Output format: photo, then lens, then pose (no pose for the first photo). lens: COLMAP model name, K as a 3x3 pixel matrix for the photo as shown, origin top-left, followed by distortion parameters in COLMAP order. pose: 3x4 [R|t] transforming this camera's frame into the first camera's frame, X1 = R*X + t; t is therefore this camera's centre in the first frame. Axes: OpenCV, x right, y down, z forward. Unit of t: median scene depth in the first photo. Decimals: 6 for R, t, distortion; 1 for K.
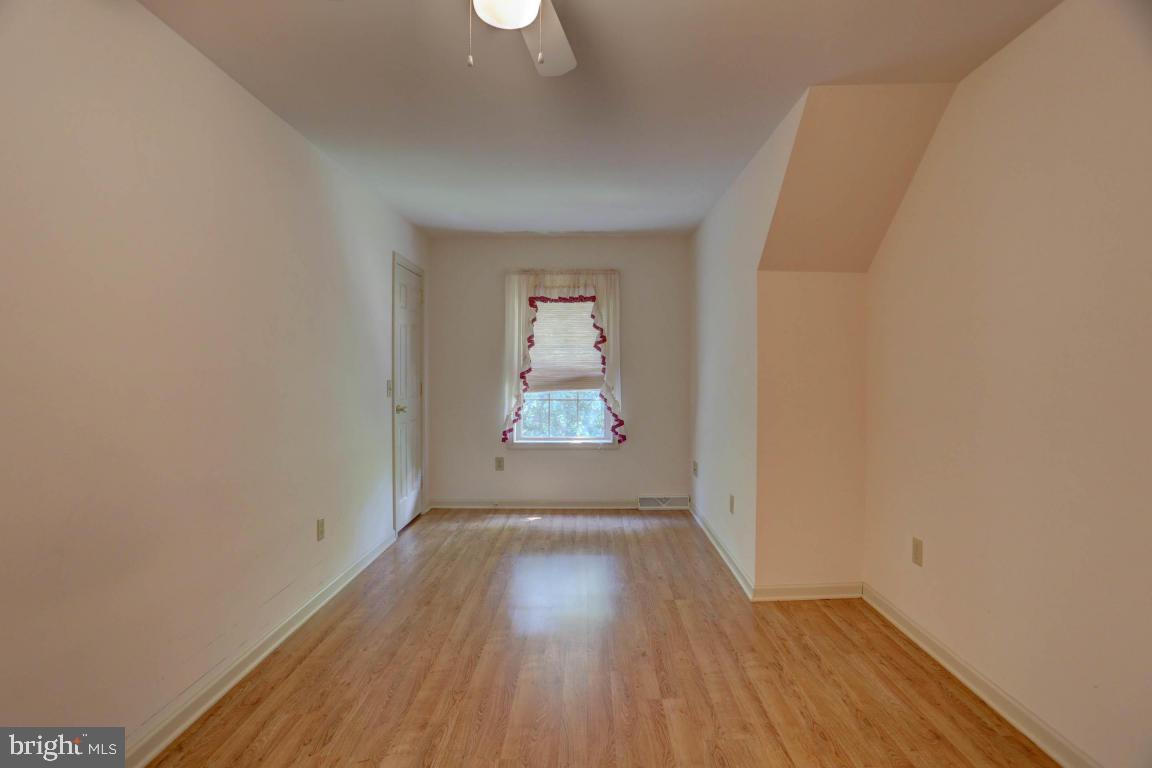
lens RADIAL K [[567.7, 0, 575.5], [0, 567.7, 382.2], [0, 0, 1]] dist [-0.060505, 0.024839]
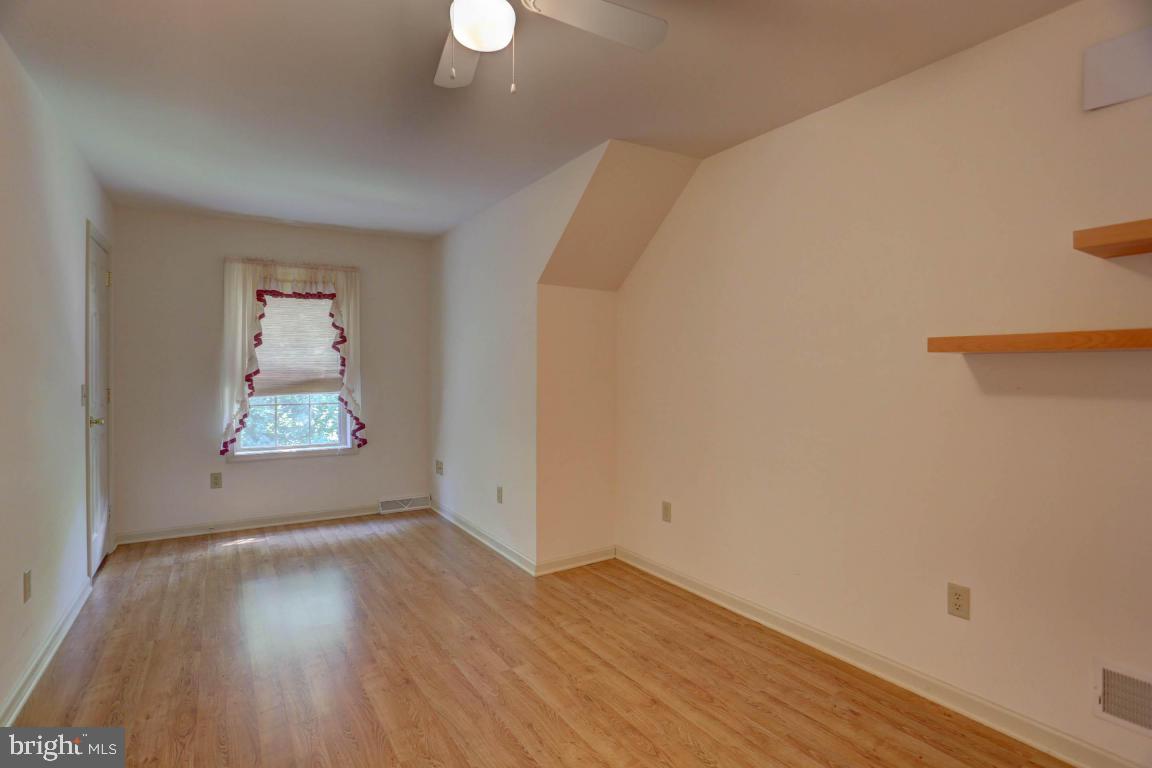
lens RADIAL K [[567.7, 0, 575.8], [0, 567.7, 377.1], [0, 0, 1]] dist [-0.060505, 0.024839]
pose [[0.842249, -0.002575, 0.539083, -0.156686], [0.008498, 0.999928, -0.008502, -0.001419], [-0.539022, 0.011742, 0.842210, -0.006964]]
